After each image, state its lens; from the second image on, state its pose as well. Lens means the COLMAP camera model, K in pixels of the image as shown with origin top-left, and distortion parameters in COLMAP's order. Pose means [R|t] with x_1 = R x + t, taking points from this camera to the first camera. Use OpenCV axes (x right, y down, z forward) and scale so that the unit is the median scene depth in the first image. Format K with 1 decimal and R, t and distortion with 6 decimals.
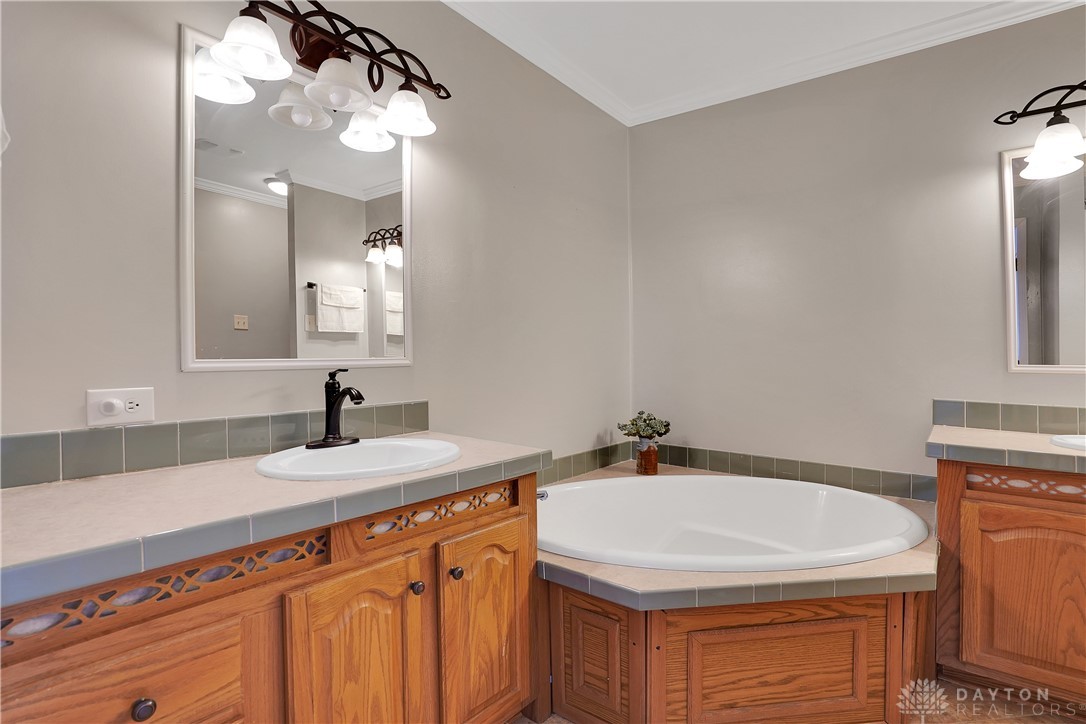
lens RADIAL K [[526.8, 0, 569.2], [0, 526.8, 362.2], [0, 0, 1]] dist [0.000597, 0.000080]
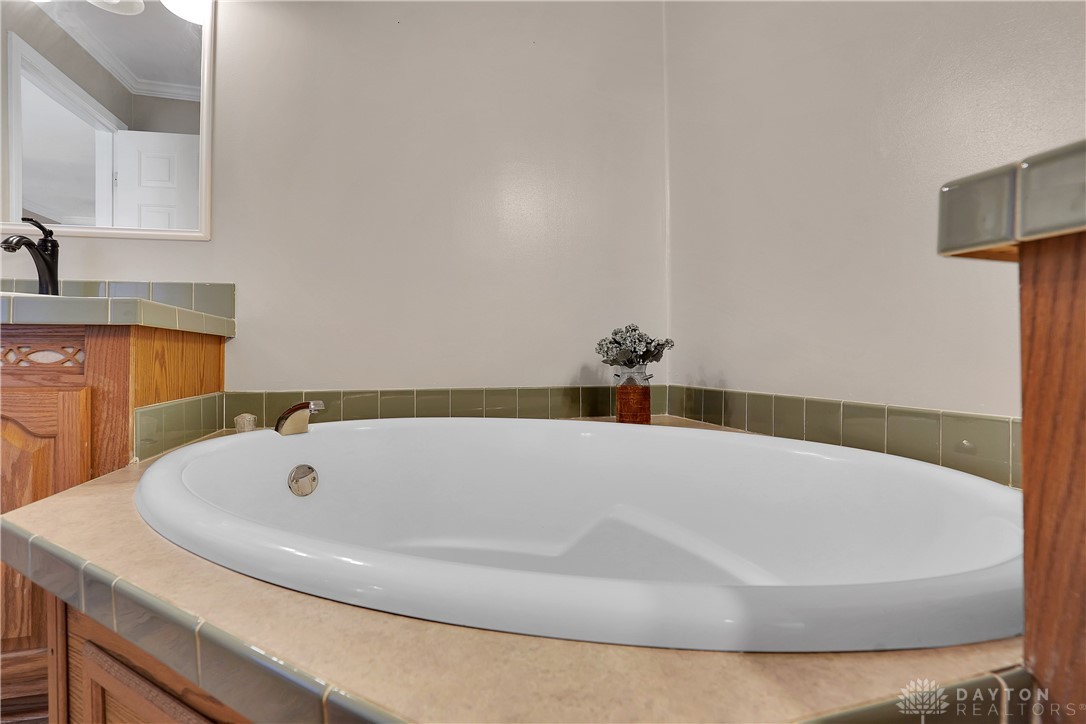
lens RADIAL K [[526.8, 0, 569.2], [0, 526.8, 362.2], [0, 0, 1]] dist [0.000597, 0.000080]
pose [[0.794838, -0.002777, -0.606816, 0.454673], [-0.002682, 0.999964, -0.008090, 0.142010], [0.606816, 0.008057, 0.794802, 0.470339]]
